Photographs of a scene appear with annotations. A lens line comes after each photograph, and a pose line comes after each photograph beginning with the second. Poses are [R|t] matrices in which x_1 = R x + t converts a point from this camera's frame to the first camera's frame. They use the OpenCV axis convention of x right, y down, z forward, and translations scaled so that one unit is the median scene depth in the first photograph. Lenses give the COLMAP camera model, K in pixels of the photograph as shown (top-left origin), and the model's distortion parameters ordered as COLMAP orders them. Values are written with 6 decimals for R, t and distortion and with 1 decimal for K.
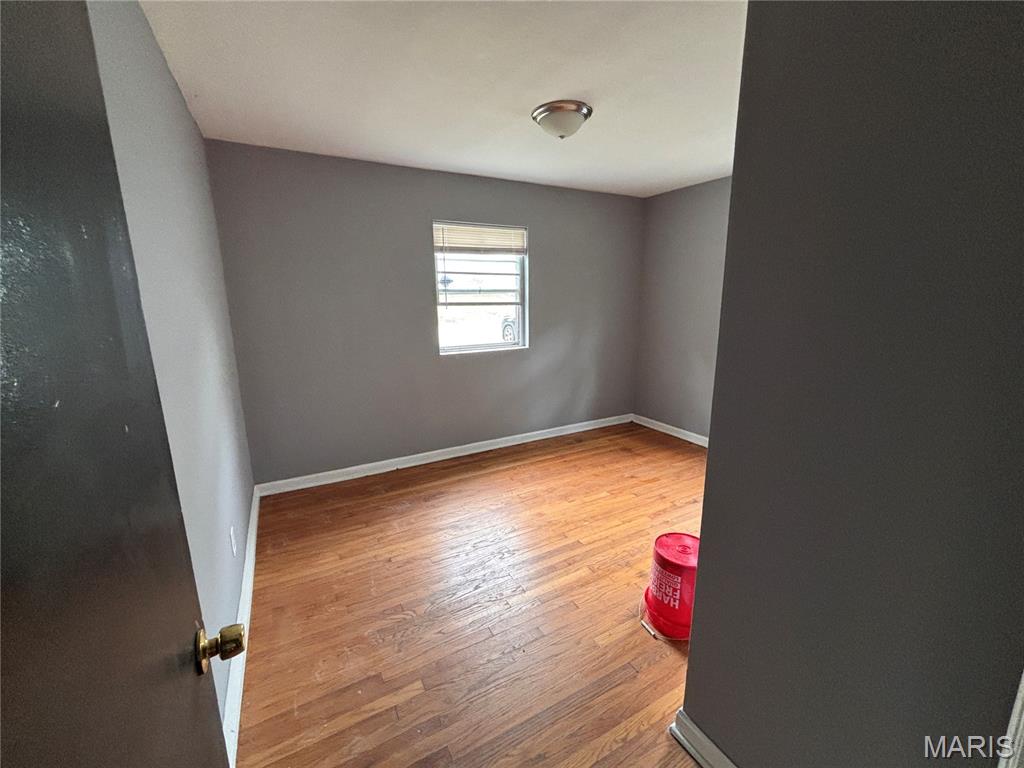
lens RADIAL K [[413.1, 0, 510.9], [0, 413.1, 380.4], [0, 0, 1]] dist [0.003581, -0.000238]
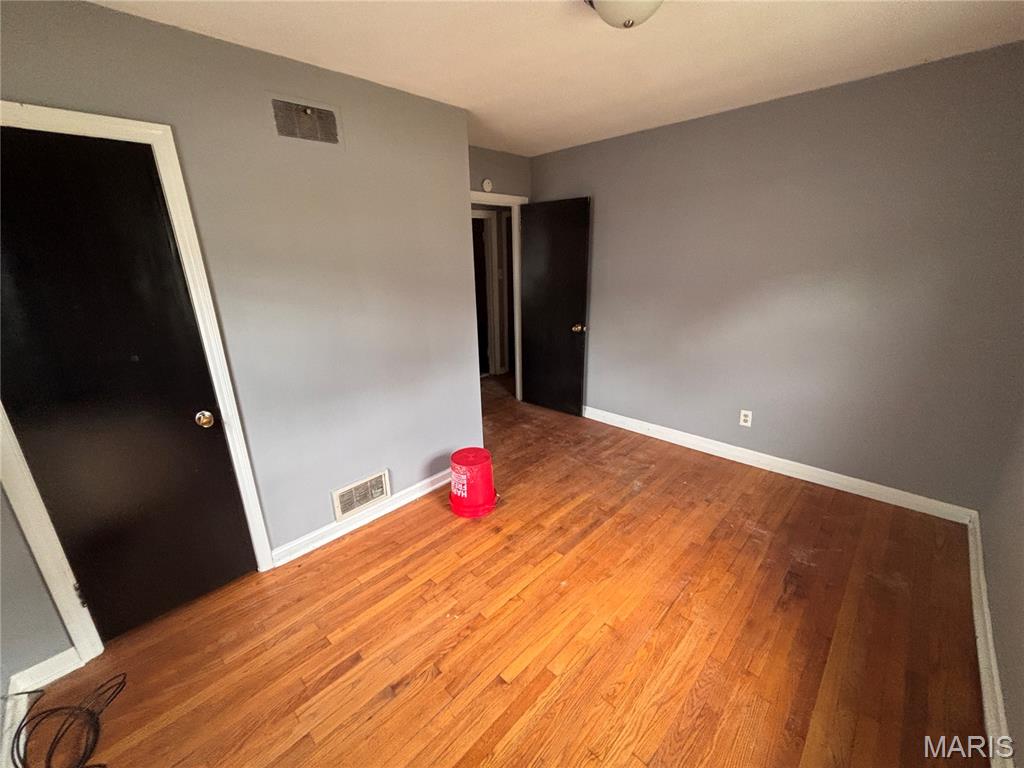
lens RADIAL K [[413.1, 0, 510.9], [0, 413.1, 380.4], [0, 0, 1]] dist [0.003581, -0.000238]
pose [[-0.953122, 0.119901, -0.277816, 0.483637], [-0.030313, 0.875686, 0.481929, -0.378048], [0.301064, 0.467758, -0.831001, 1.556826]]
